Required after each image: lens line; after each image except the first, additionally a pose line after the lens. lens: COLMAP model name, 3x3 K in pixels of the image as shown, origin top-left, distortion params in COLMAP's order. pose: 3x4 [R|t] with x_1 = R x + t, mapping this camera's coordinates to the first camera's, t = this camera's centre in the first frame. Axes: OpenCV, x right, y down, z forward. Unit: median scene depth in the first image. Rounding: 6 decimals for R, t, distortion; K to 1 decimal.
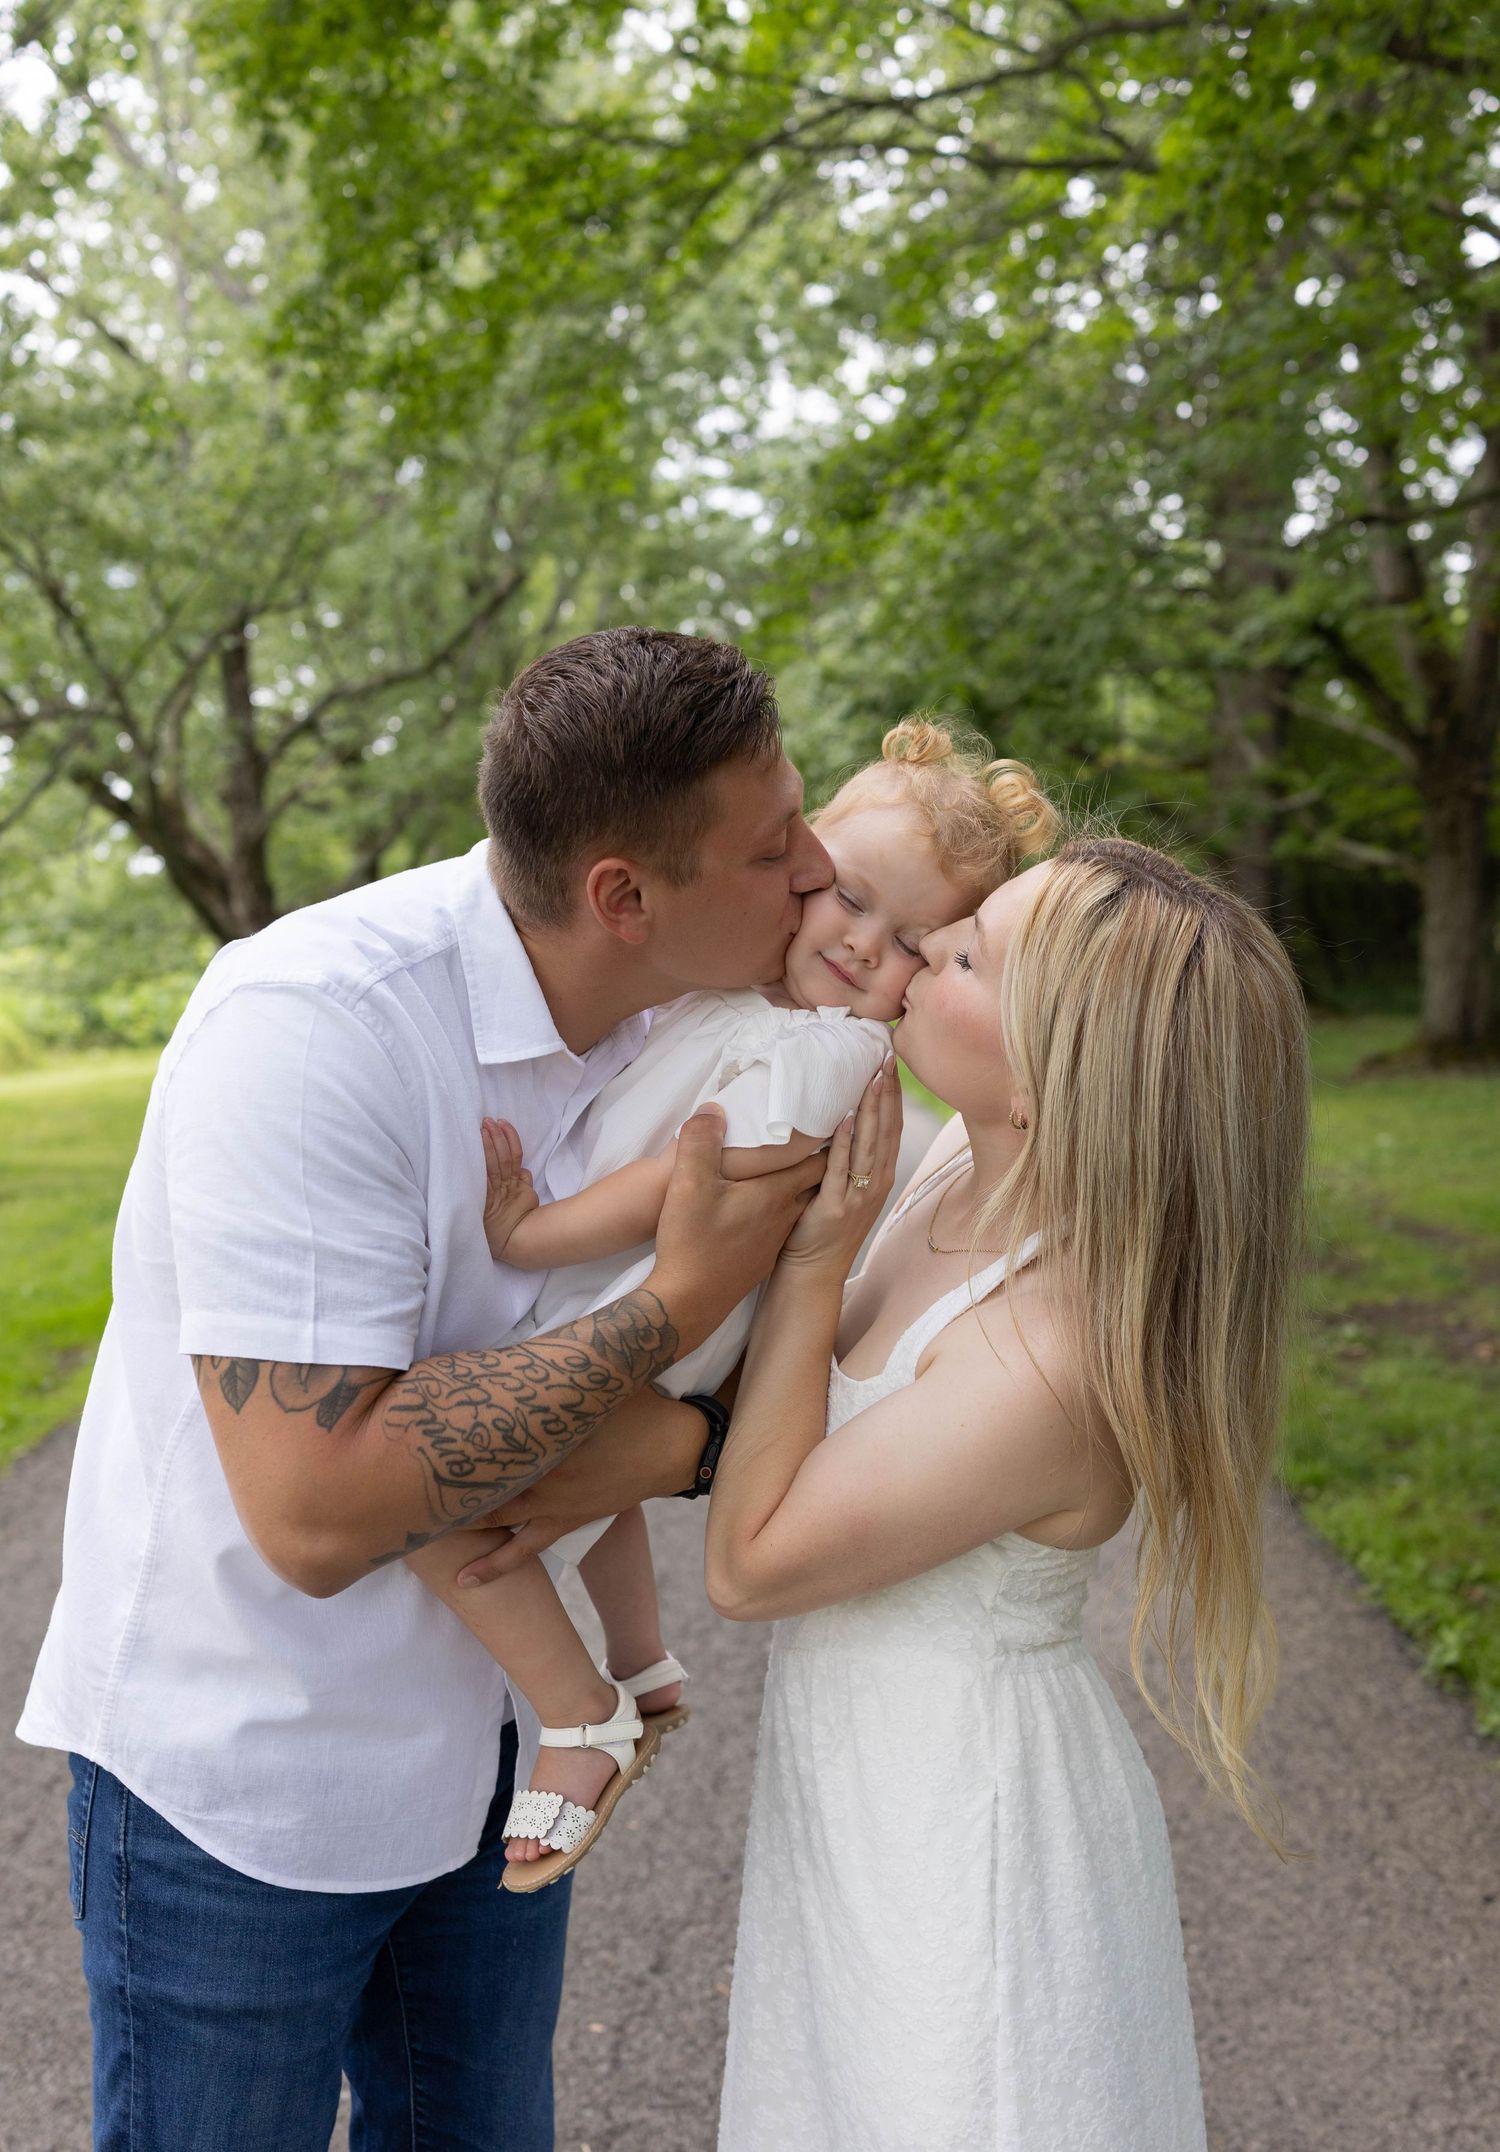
lens RADIAL K [[2153.8, 0, 755.4], [0, 2153.8, 963.0], [0, 0, 1]] dist [0.012778, -0.002097]
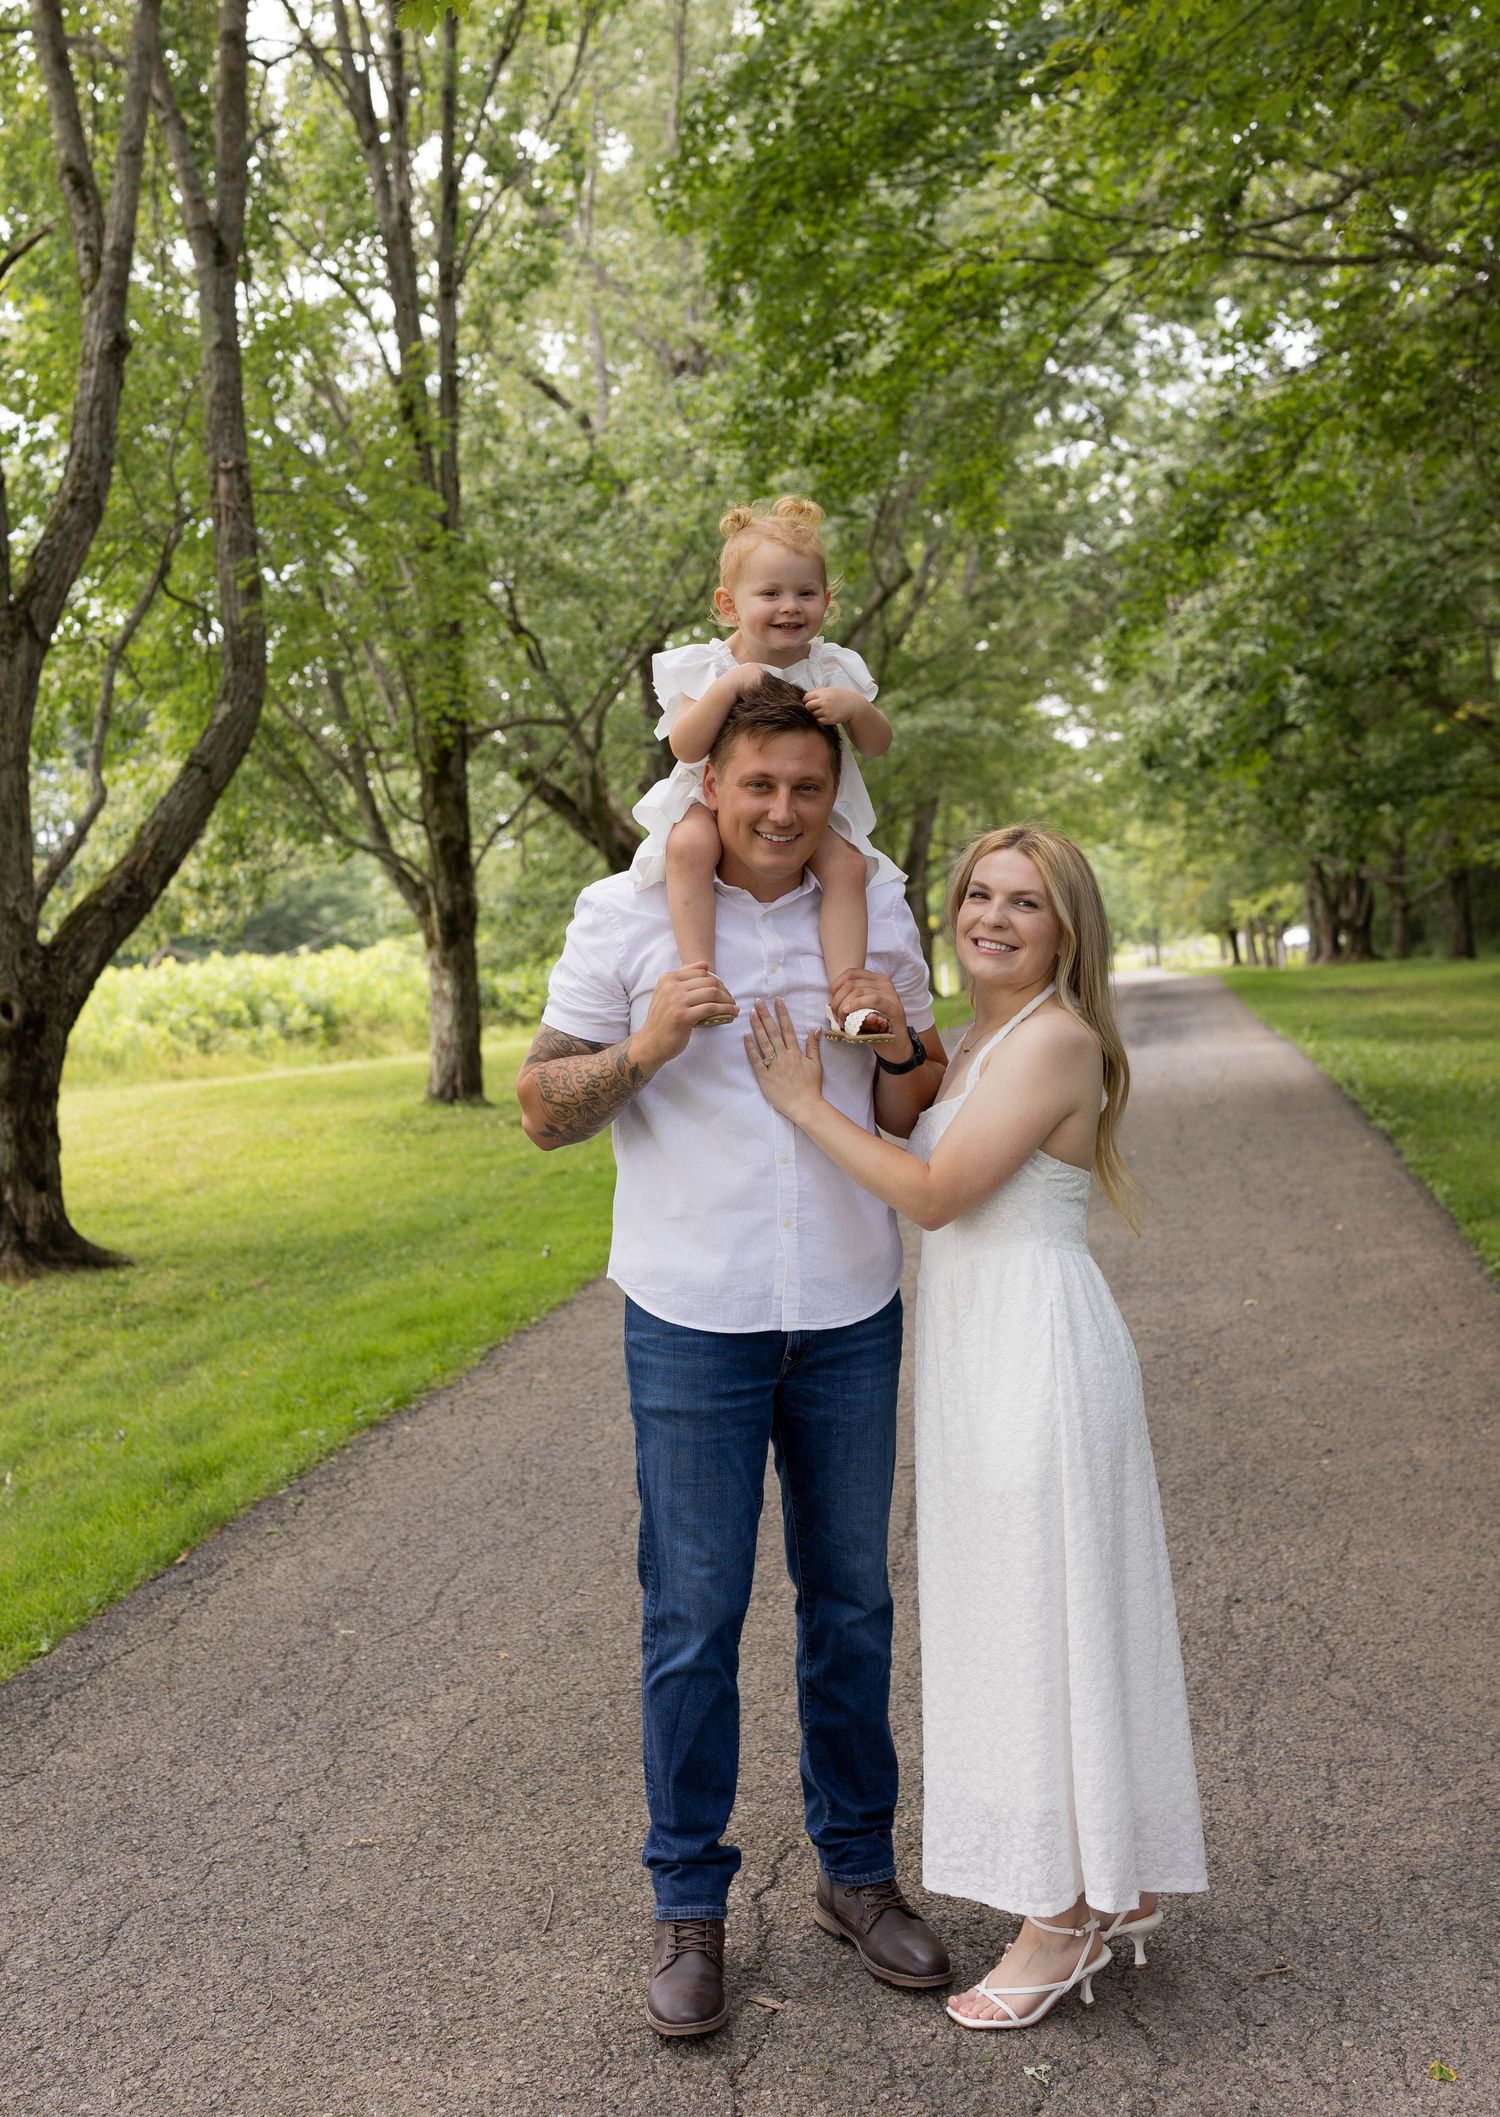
lens RADIAL K [[2269.4, 0, 749.5], [0, 2269.4, 964.4], [0, 0, 1]] dist [-0.001003, -0.030906]
pose [[0.984754, -0.030713, -0.171222, 0.006091], [0.033437, 0.999356, 0.013053, 0.003457], [0.170710, -0.018579, 0.985146, -0.212379]]
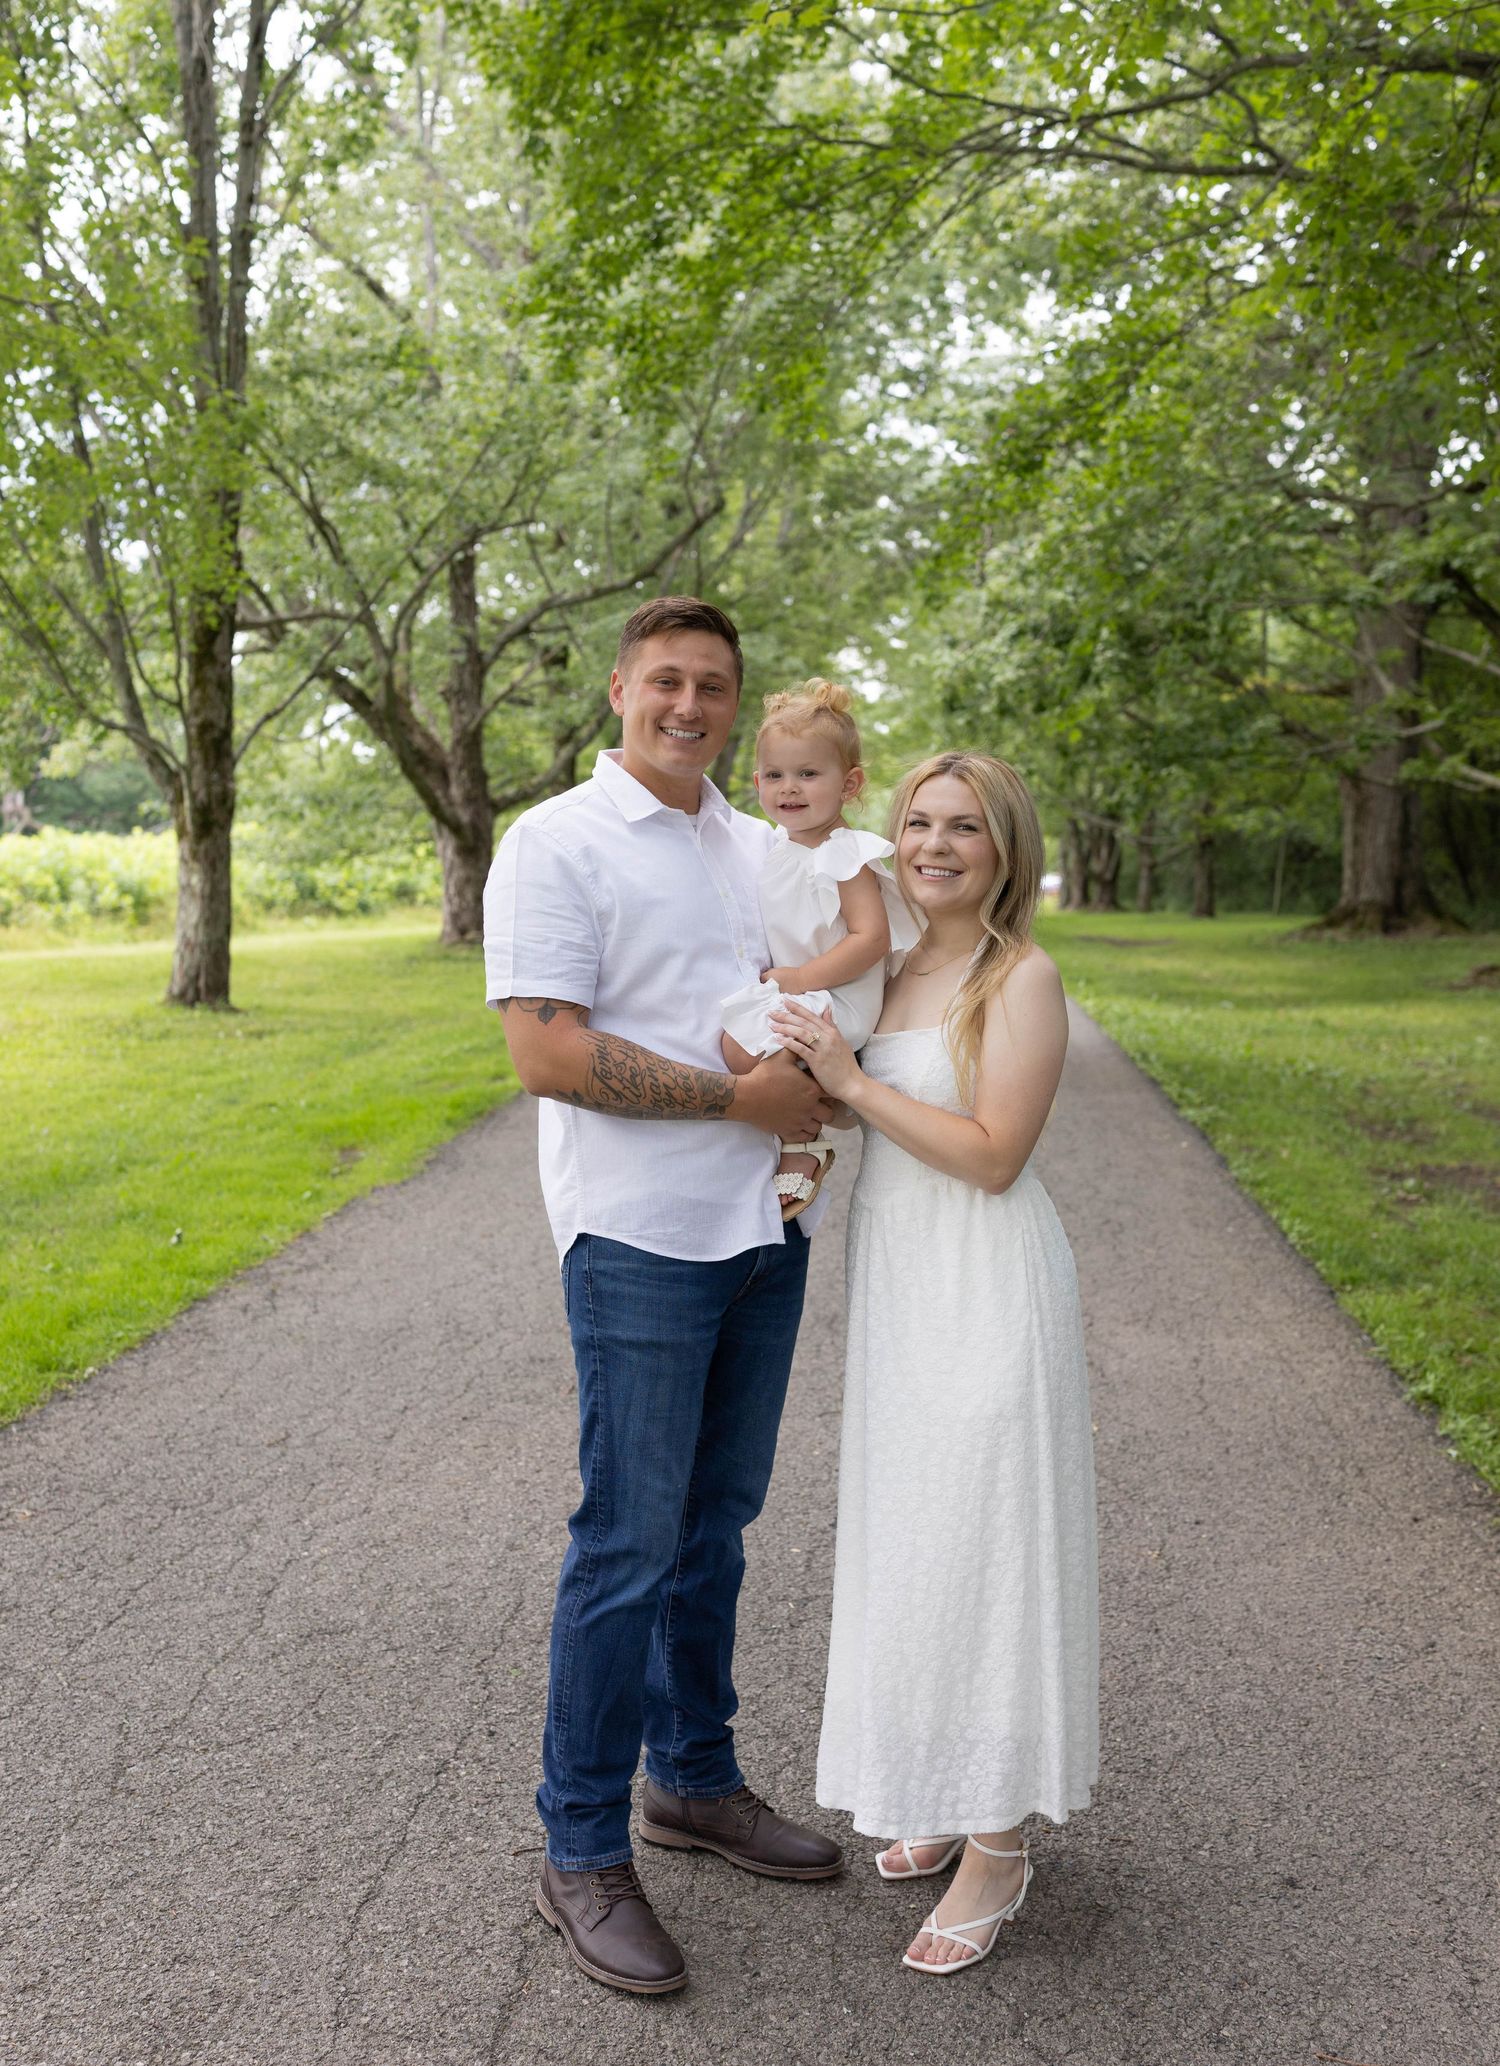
lens RADIAL K [[2022.6, 0, 755.1], [0, 2022.6, 906.4], [0, 0, 1]] dist [0.008793, 0.002250]
pose [[0.996087, 0.041323, -0.078127, -0.001483], [-0.039434, 0.998895, 0.025568, 0.001595], [0.079098, -0.022387, 0.996615, -0.057732]]
